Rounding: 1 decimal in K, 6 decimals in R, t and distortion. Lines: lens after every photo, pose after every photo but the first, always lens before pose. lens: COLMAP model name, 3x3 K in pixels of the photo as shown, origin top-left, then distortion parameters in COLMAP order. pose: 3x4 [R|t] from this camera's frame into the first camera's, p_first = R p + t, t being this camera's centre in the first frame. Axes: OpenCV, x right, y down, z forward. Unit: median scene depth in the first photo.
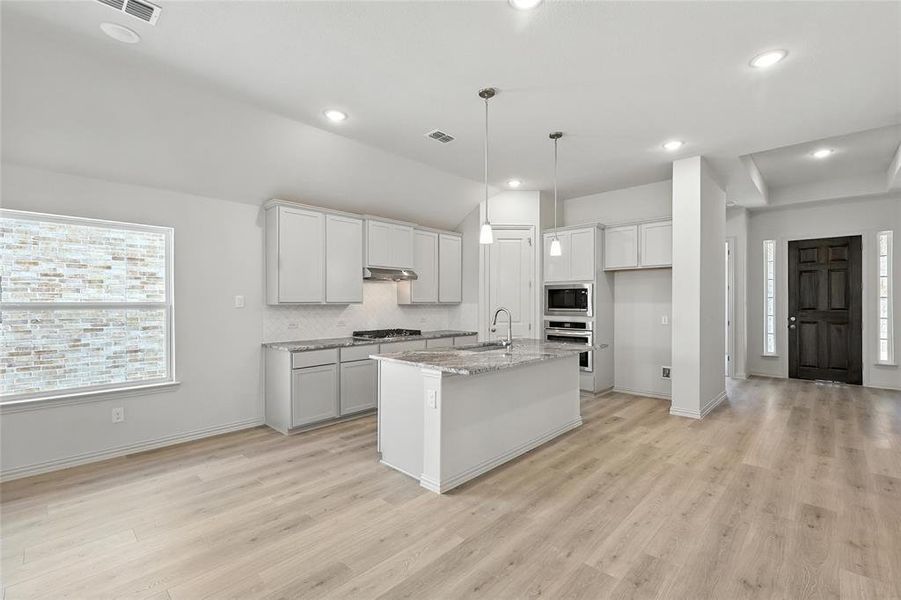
lens RADIAL K [[394.3, 0, 452.6], [0, 394.3, 300.1], [0, 0, 1]] dist [0.002909, 0.000338]
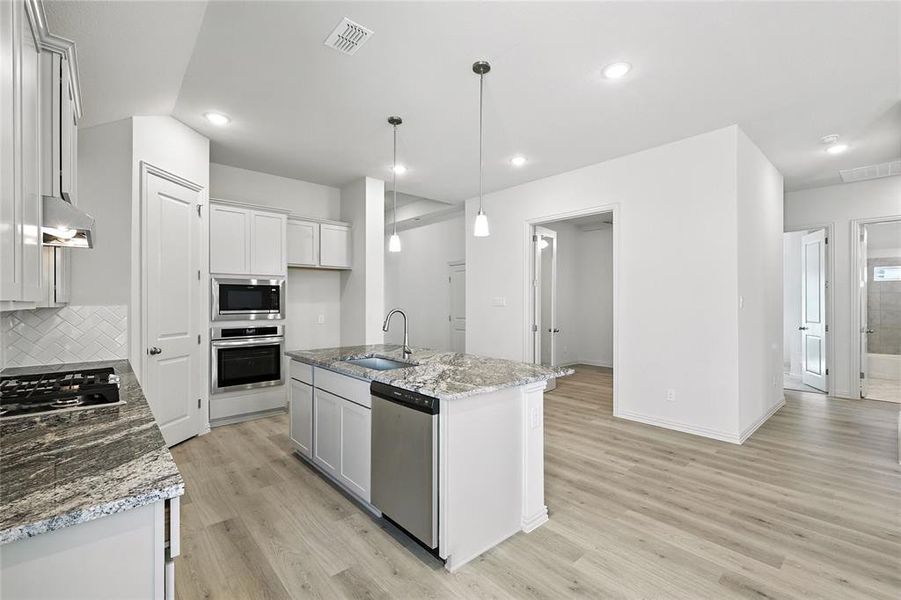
lens RADIAL K [[394.3, 0, 452.6], [0, 394.3, 300.1], [0, 0, 1]] dist [0.002909, 0.000338]
pose [[0.083382, 0.004809, 0.996506, -0.444212], [-0.004329, 0.999981, -0.004464, 0.003141], [-0.996508, -0.003942, 0.083401, 0.544420]]
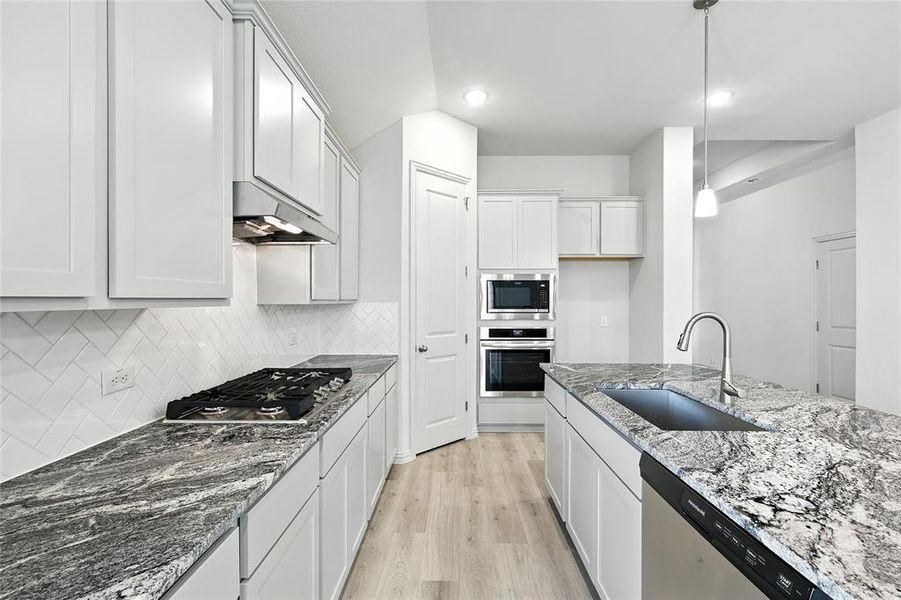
lens RADIAL K [[394.3, 0, 452.6], [0, 394.3, 300.1], [0, 0, 1]] dist [0.002909, 0.000338]
pose [[0.731841, 0.000571, 0.681475, -0.260400], [-0.004483, 0.999982, 0.003976, 0.003506], [-0.681461, -0.005965, 0.731830, 0.576789]]
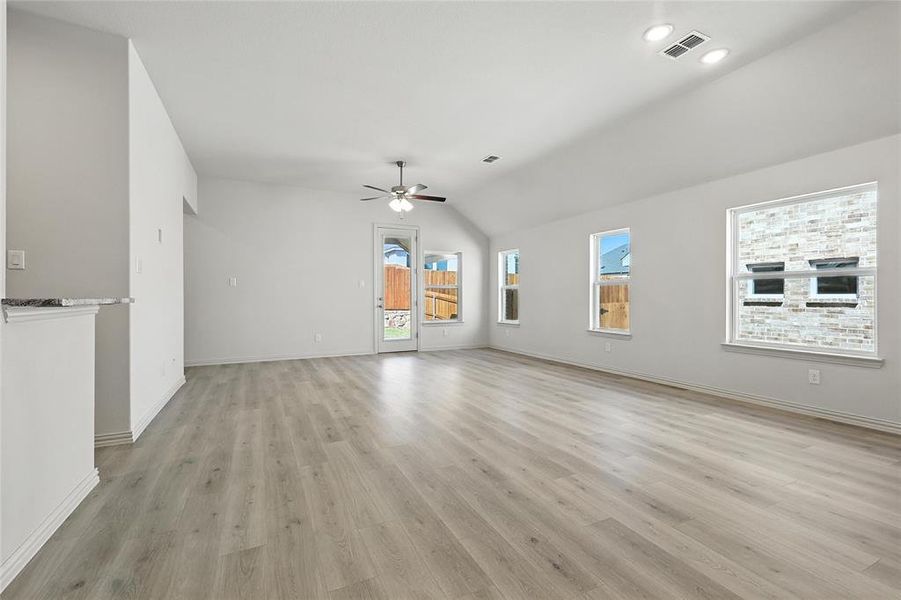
lens RADIAL K [[397.3, 0, 453.0], [0, 397.3, 299.6], [0, 0, 1]] dist [0.002921, 0.000355]
pose [[-0.344560, 0.006369, -0.938743, 0.286304], [0.005423, 0.999974, 0.004794, 0.045159], [0.938748, -0.003439, -0.344586, 0.280133]]
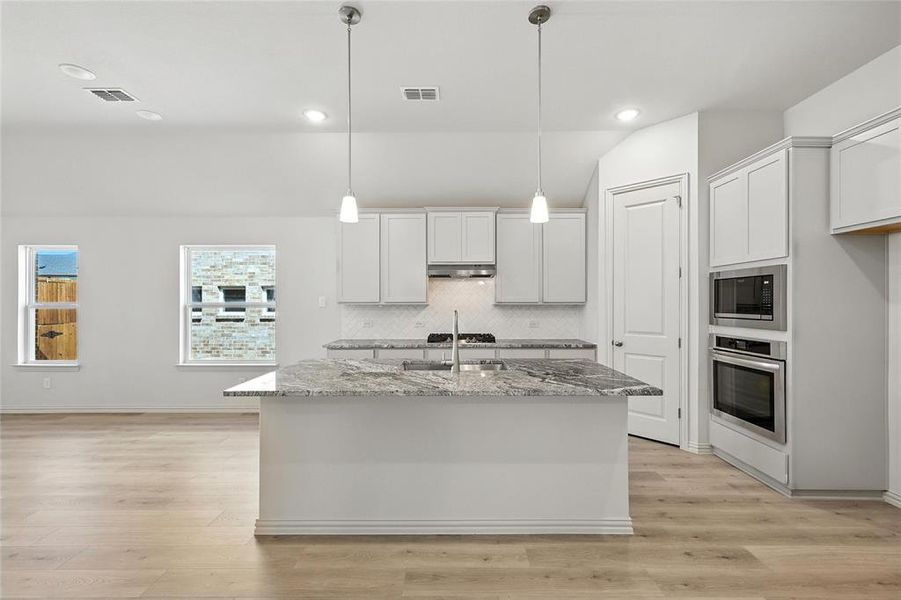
lens RADIAL K [[391.9, 0, 450.5], [0, 391.9, 300.0], [0, 0, 1]] dist [0.001577, 0.000119]
pose [[0.689126, -0.004302, -0.724629, 0.404789], [0.004779, 0.999988, -0.001391, 0.001358], [0.724626, -0.002505, 0.689138, 0.348180]]
